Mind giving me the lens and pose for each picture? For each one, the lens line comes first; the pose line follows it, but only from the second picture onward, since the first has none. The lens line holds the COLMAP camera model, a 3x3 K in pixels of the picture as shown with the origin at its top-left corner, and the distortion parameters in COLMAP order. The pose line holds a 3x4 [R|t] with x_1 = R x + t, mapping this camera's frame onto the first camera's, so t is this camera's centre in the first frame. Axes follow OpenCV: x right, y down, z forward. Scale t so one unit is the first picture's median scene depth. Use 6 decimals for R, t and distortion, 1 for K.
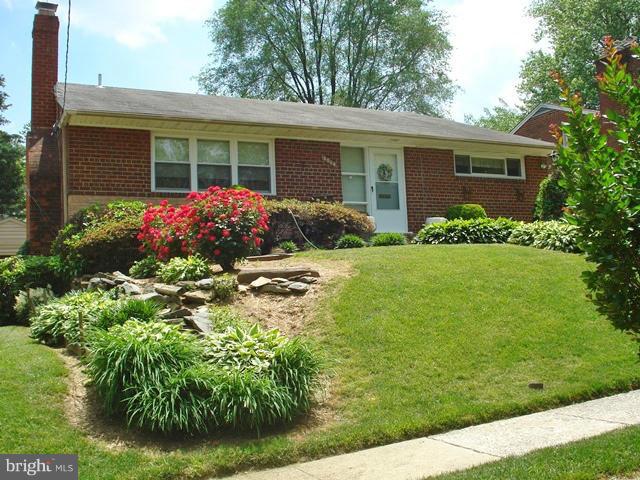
lens RADIAL K [[717.4, 0, 326.7], [0, 717.4, 240.9], [0, 0, 1]] dist [-0.082516, -0.072612]
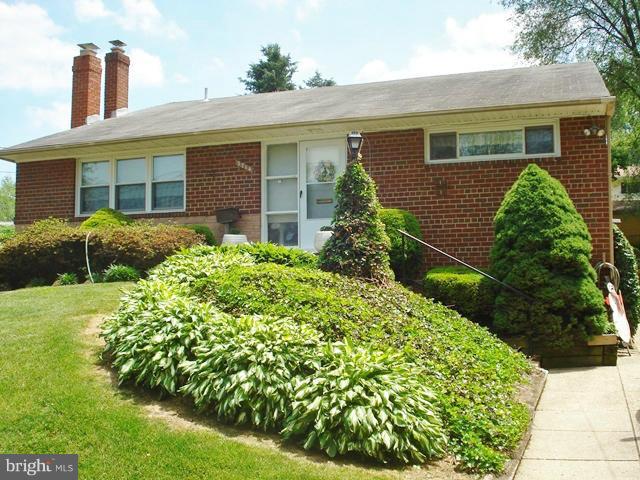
lens RADIAL K [[717.4, 0, 326.7], [0, 717.4, 240.9], [0, 0, 1]] dist [-0.082516, -0.072612]
pose [[0.712247, -0.025695, -0.701458, 0.663982], [0.029424, 0.999544, -0.006737, -0.014499], [0.701312, -0.015841, 0.712678, 0.466570]]
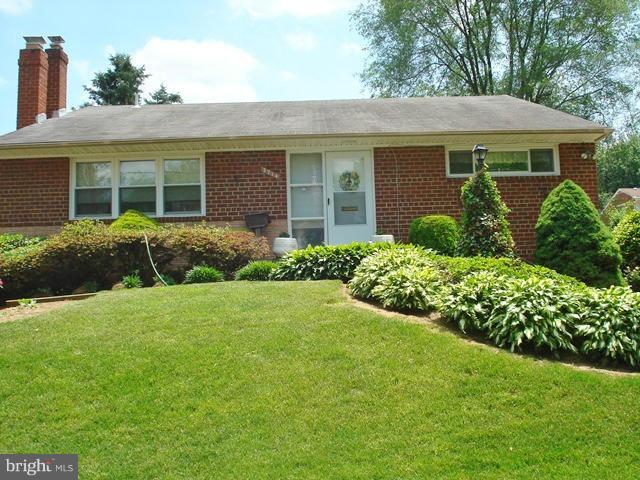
lens RADIAL K [[717.4, 0, 326.7], [0, 717.4, 240.9], [0, 0, 1]] dist [-0.082516, -0.072612]
pose [[0.908331, -0.038681, -0.416459, 0.424466], [0.030224, 0.999182, -0.026884, -0.003447], [0.417158, 0.011833, 0.908757, 0.241707]]
